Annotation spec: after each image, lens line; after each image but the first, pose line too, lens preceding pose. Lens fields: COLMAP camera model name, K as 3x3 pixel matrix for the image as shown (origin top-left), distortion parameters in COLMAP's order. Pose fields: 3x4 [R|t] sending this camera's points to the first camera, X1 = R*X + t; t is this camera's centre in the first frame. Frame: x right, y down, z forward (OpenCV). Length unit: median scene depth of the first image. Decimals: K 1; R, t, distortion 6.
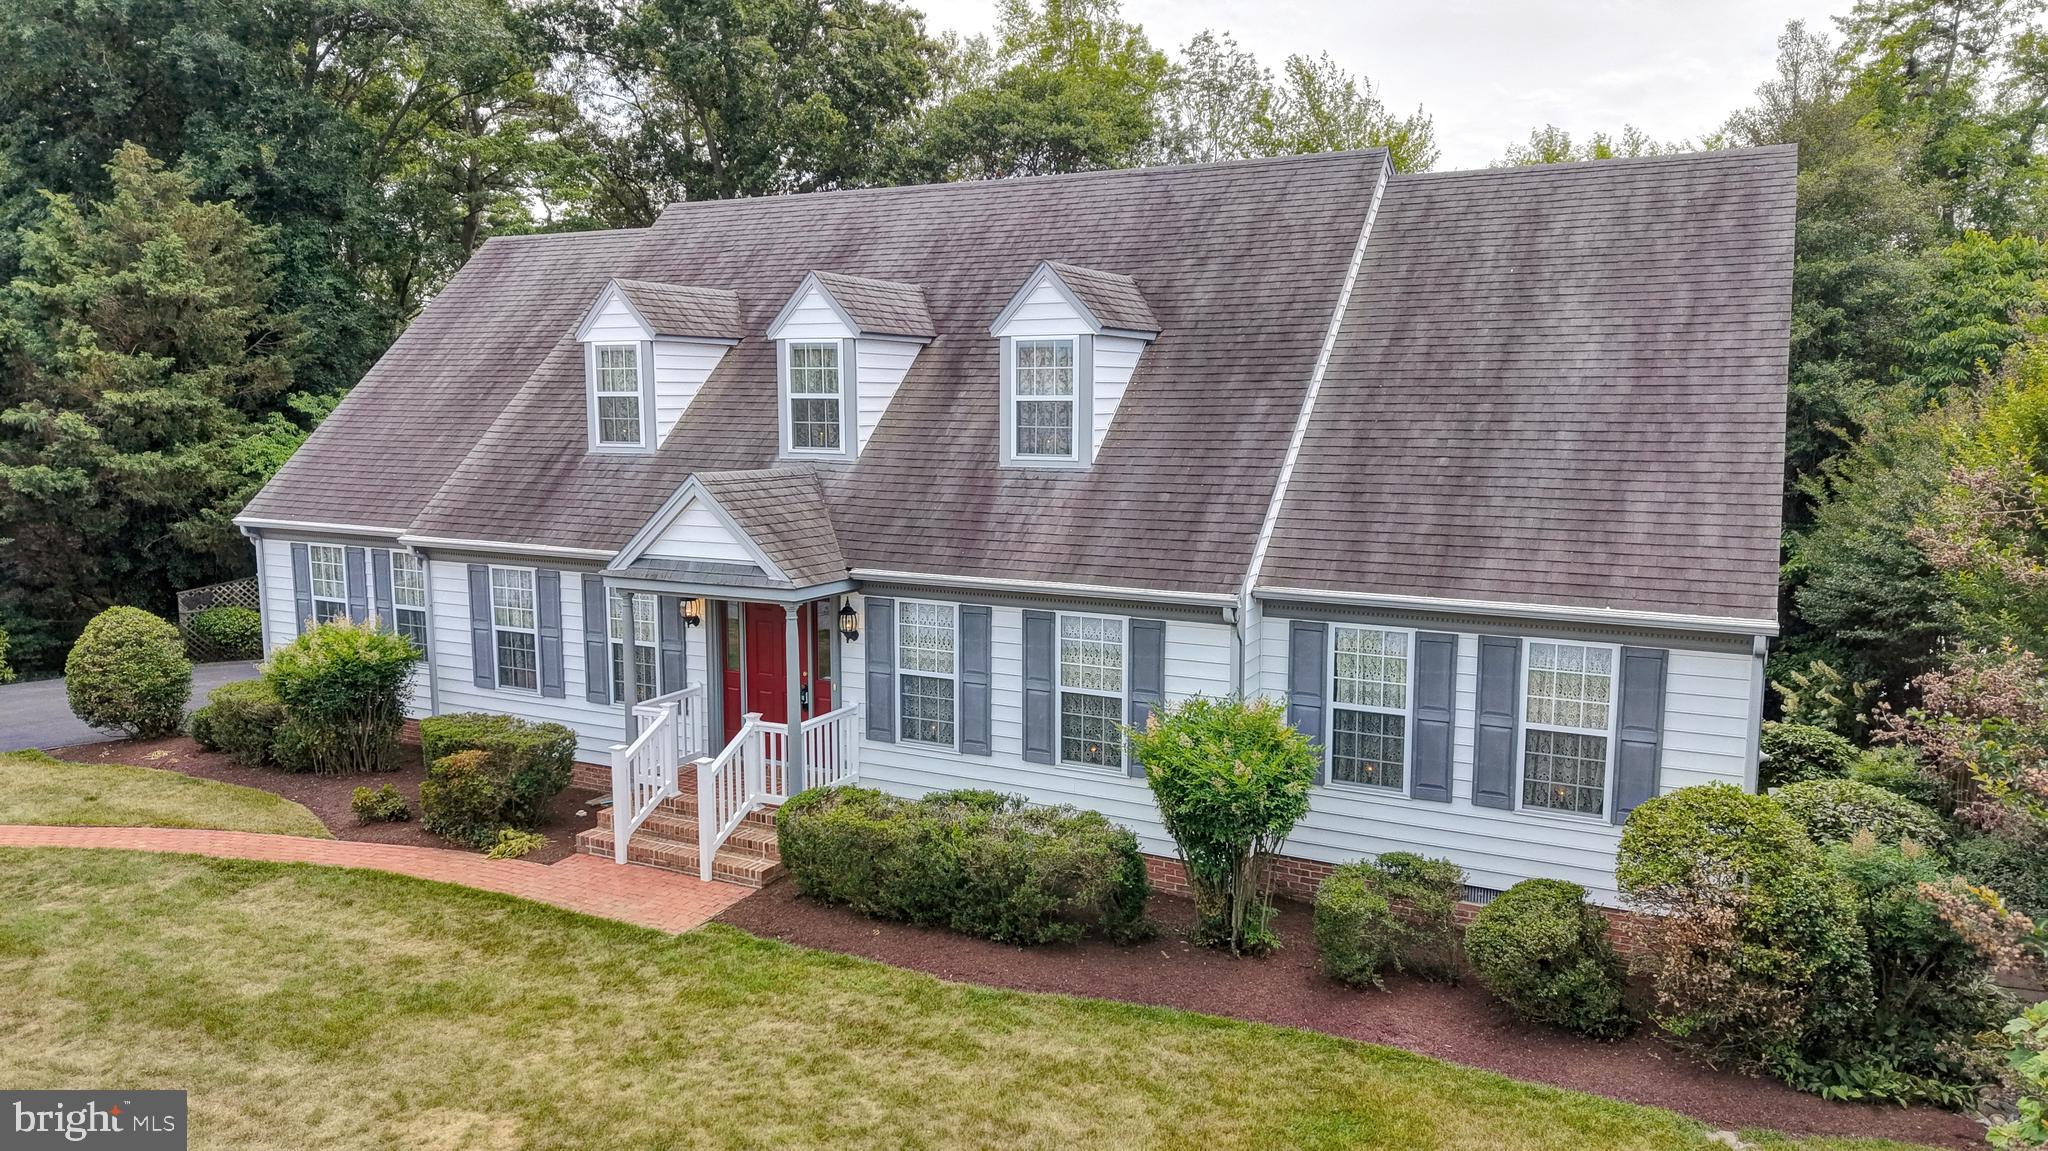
lens RADIAL K [[1374.1, 0, 1043.2], [0, 1374.1, 582.5], [0, 0, 1]] dist [0.044399, -0.056176]
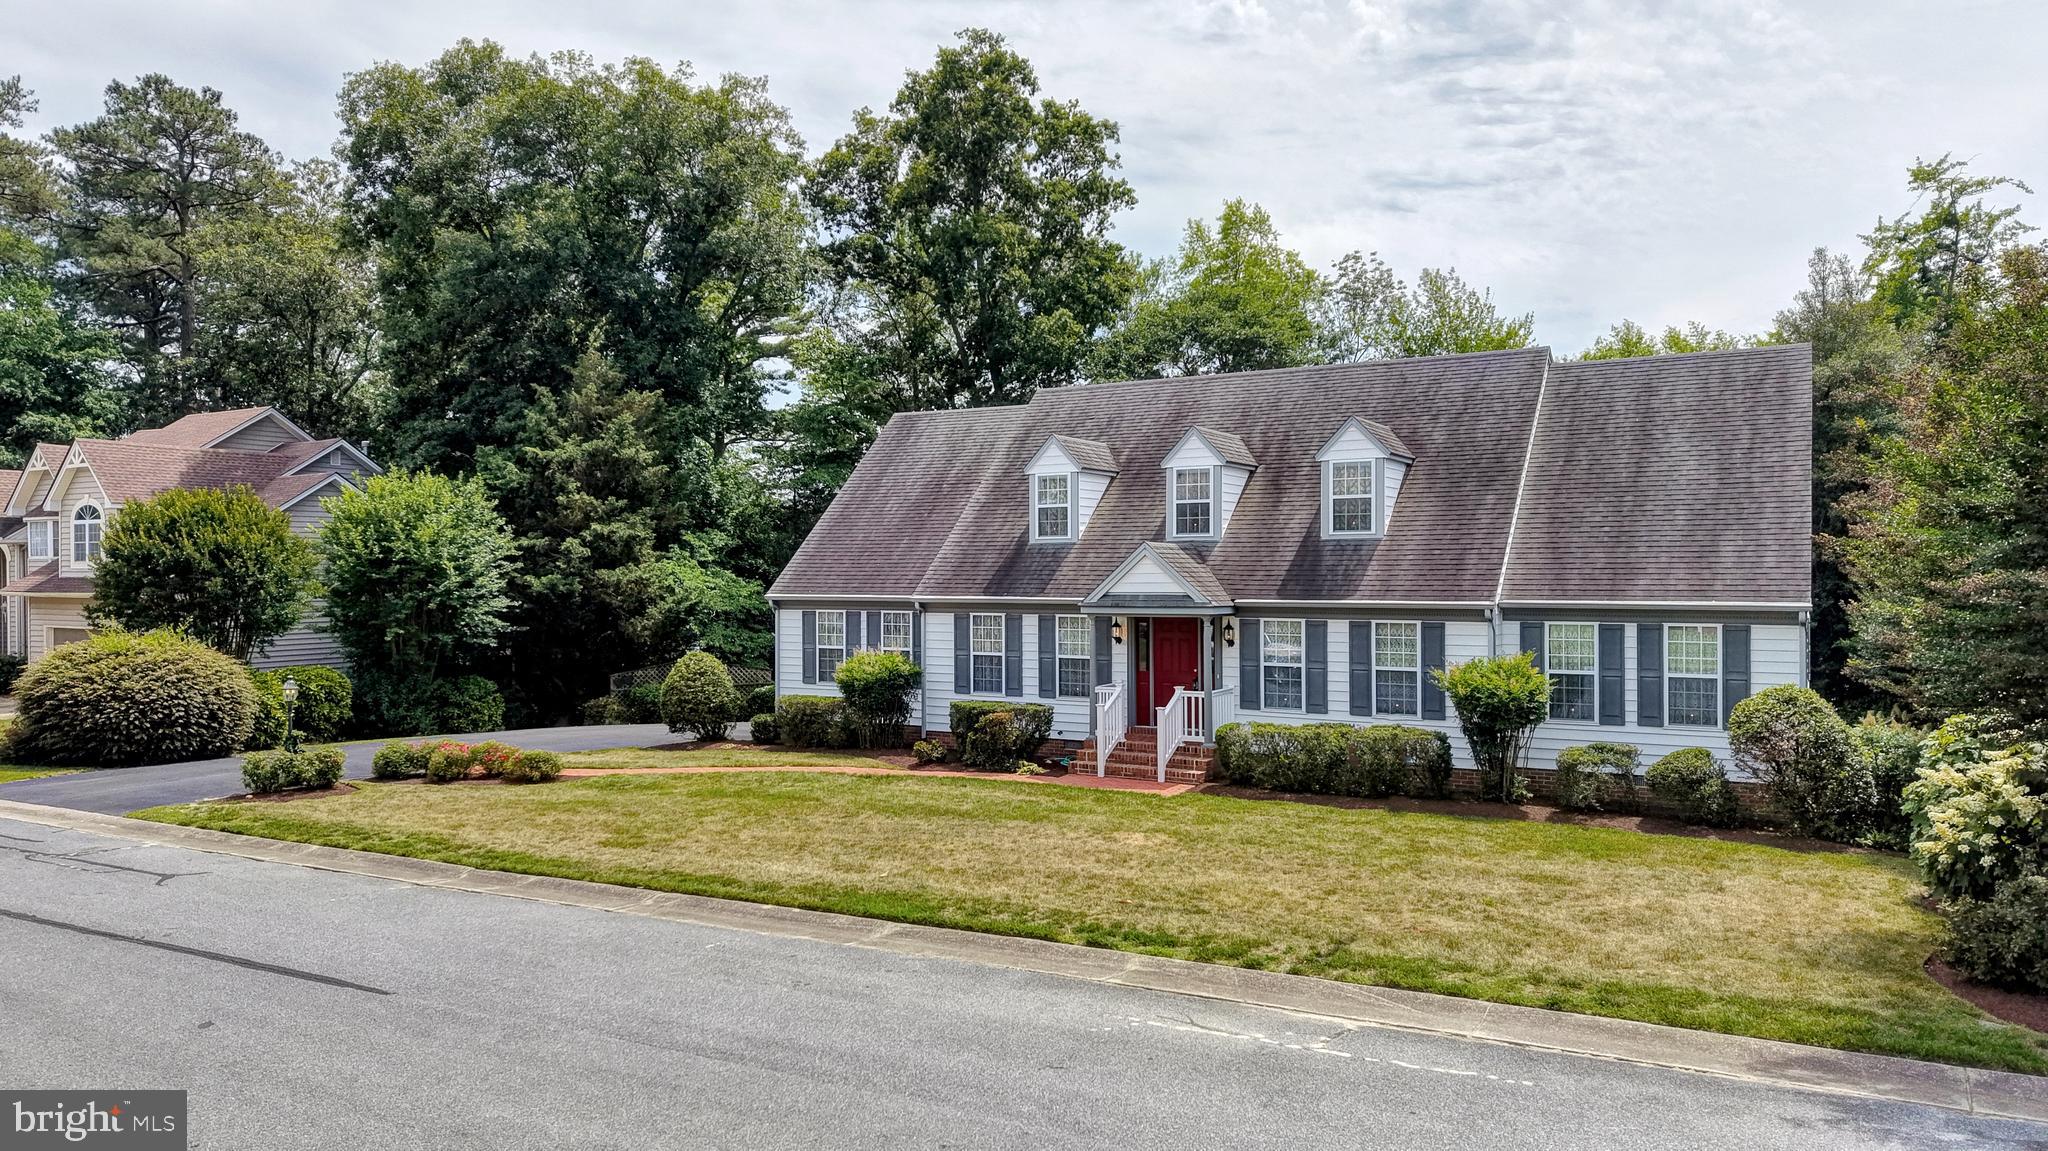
lens RADIAL K [[1374.1, 0, 1040.4], [0, 1374.1, 565.6], [0, 0, 1]] dist [0.044399, -0.056176]
pose [[0.998682, -0.003512, -0.051198, -0.279467], [-0.003695, 0.990145, -0.139996, 0.174506], [0.051185, 0.140001, 0.988828, -0.620912]]
